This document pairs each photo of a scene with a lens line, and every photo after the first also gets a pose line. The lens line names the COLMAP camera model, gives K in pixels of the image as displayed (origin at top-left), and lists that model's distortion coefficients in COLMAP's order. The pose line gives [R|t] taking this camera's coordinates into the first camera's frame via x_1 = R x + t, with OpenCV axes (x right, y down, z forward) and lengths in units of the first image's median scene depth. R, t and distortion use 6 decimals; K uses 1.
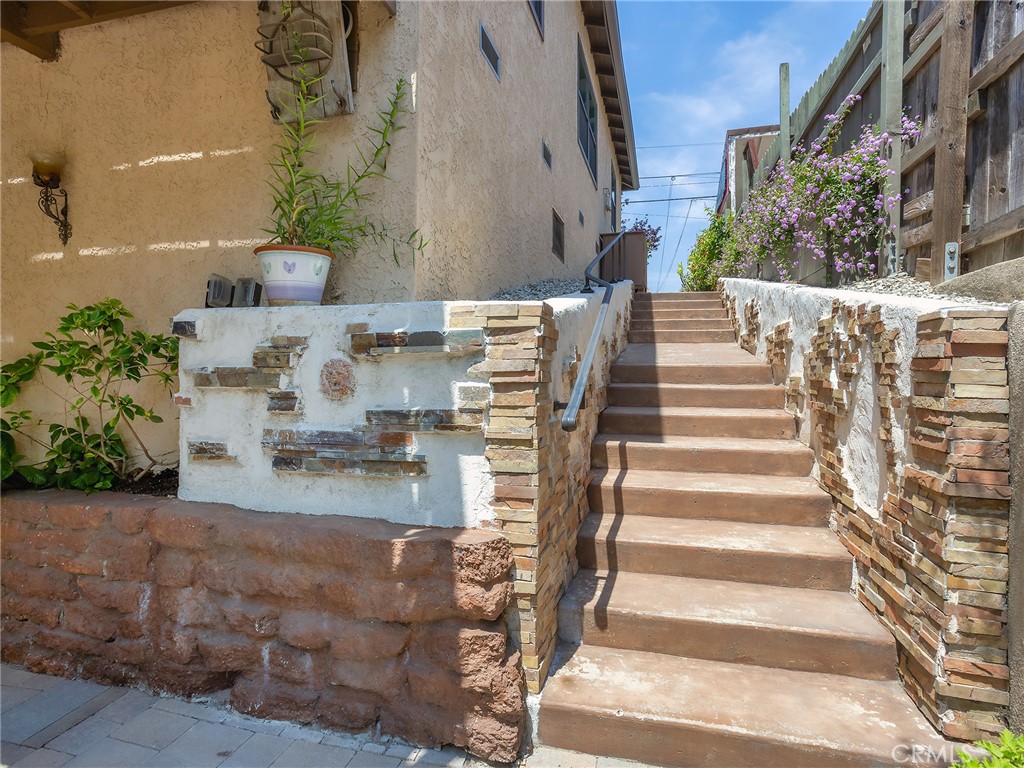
lens RADIAL K [[552.7, 0, 512.9], [0, 552.7, 380.6], [0, 0, 1]] dist [-0.053056, 0.031599]
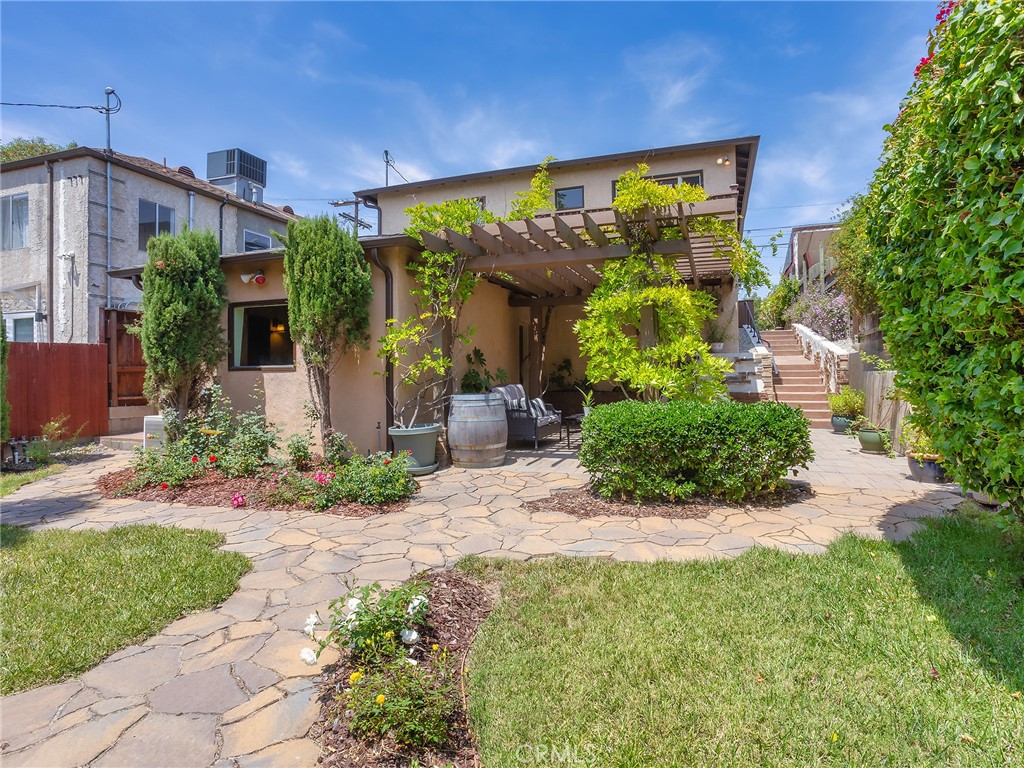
lens RADIAL K [[552.7, 0, 512.9], [0, 552.7, 380.6], [0, 0, 1]] dist [-0.053056, 0.031599]
pose [[0.996159, -0.010264, -0.086959, -1.837462], [0.009356, 0.999897, -0.010841, 0.157643], [0.087061, 0.009986, 0.996153, -4.225344]]
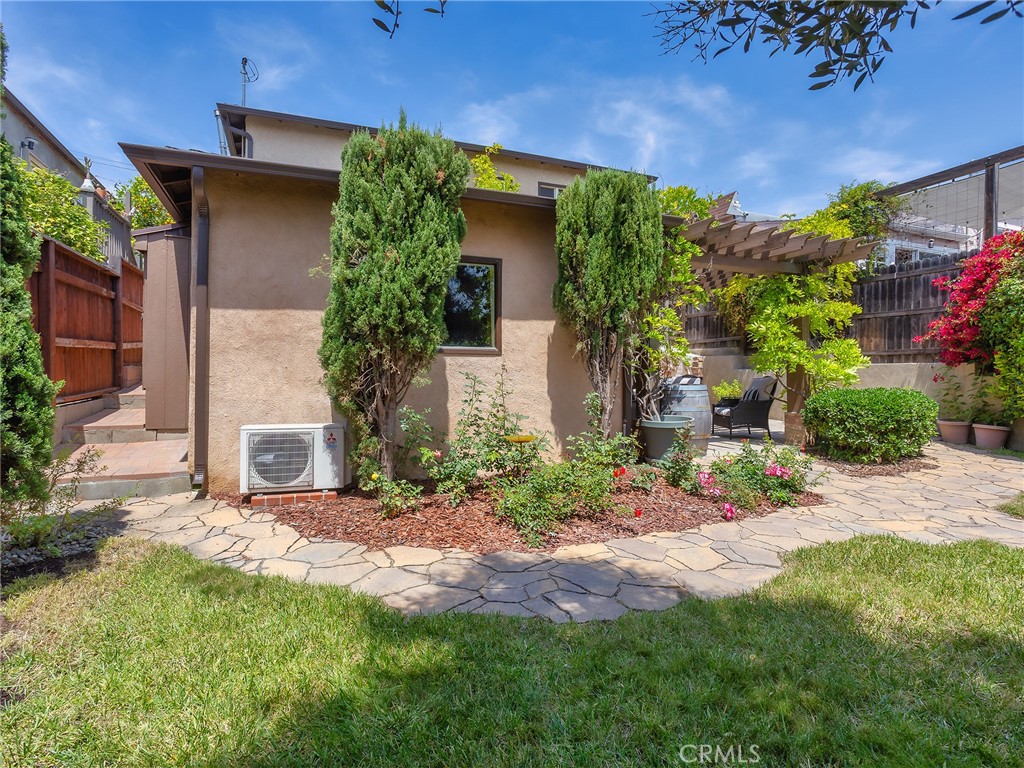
lens RADIAL K [[552.7, 0, 512.9], [0, 552.7, 380.6], [0, 0, 1]] dist [-0.053056, 0.031599]
pose [[0.788444, -0.006352, 0.615073, -5.077151], [0.008582, 0.999963, -0.000675, 0.168554], [-0.615046, 0.005811, 0.788470, -3.010280]]
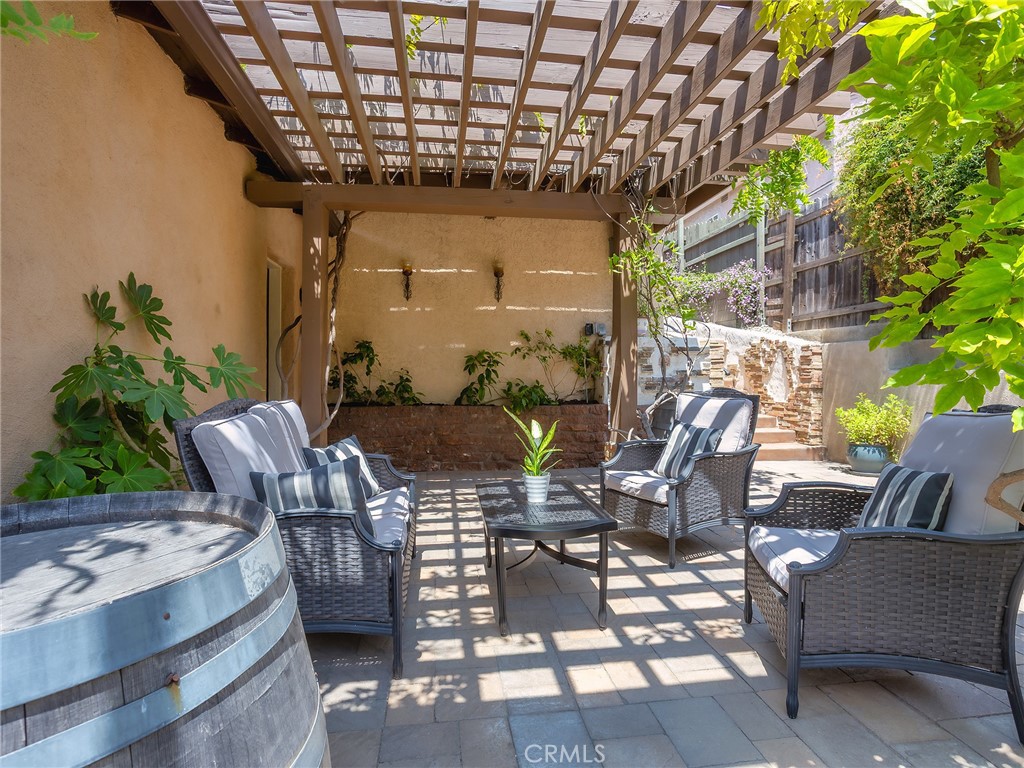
lens RADIAL K [[550.8, 0, 512.0], [0, 550.8, 384.0], [0, 0, 1]] dist [-0.044887, -0.000400]
pose [[0.920978, -0.010485, 0.389473, -2.178174], [0.009669, 0.999945, 0.004054, 0.100486], [-0.389494, 0.000032, 0.921029, -1.450541]]
